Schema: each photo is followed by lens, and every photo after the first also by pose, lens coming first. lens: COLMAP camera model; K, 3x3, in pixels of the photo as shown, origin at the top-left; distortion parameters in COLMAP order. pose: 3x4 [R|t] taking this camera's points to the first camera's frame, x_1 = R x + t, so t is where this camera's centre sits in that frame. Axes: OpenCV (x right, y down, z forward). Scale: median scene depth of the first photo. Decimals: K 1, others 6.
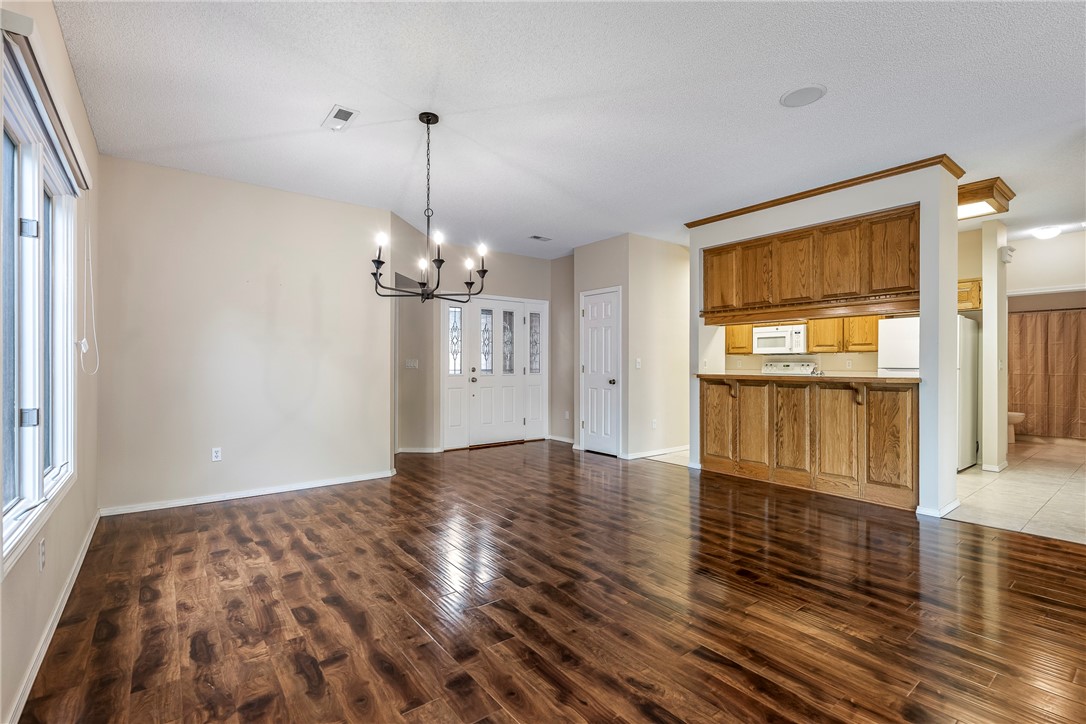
lens RADIAL K [[491.9, 0, 543.0], [0, 491.9, 362.0], [0, 0, 1]] dist [-0.000943, -0.000086]
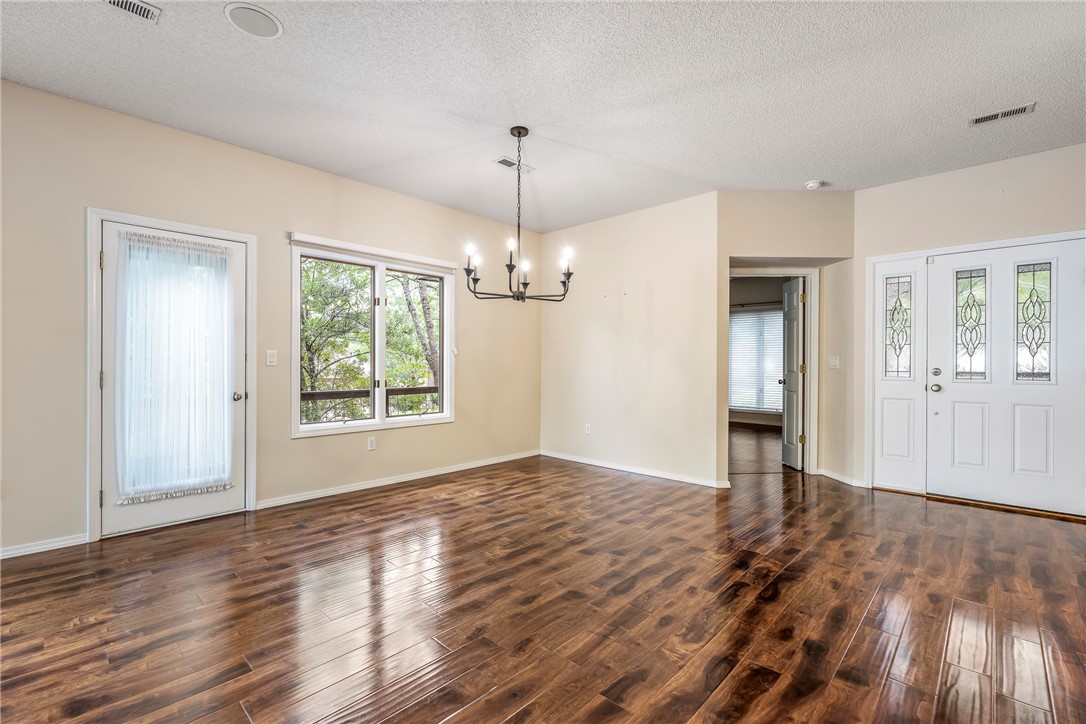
lens RADIAL K [[481.3, 0, 544.2], [0, 481.3, 368.9], [0, 0, 1]] dist [-0.000535, -0.000154]
pose [[0.153347, 0.013871, -0.988075, 0.526207], [0.001136, 0.999898, 0.014213, 0.003336], [0.988172, -0.003302, 0.153316, 0.577626]]
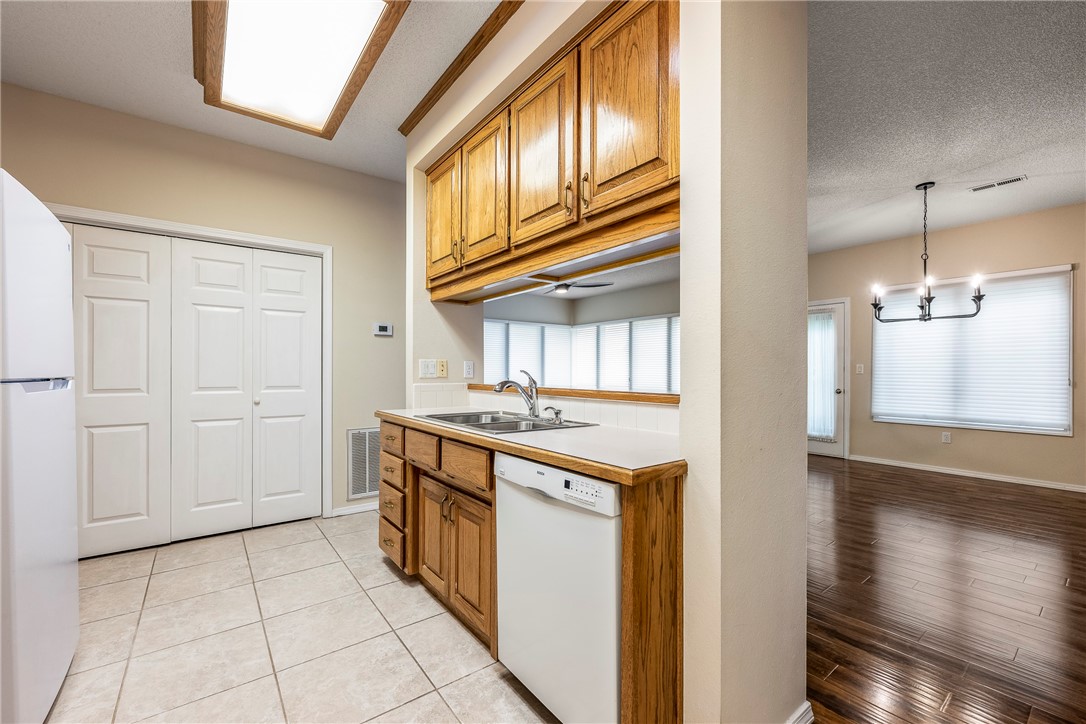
lens RADIAL K [[449.0, 0, 543.2], [0, 449.0, 370.2], [0, 0, 1]] dist [0.001832, 0.000241]
pose [[-0.999954, -0.003350, 0.008950, 0.508968], [-0.003410, 0.999972, -0.006679, 0.009806], [-0.008927, -0.006709, -0.999938, 1.438194]]
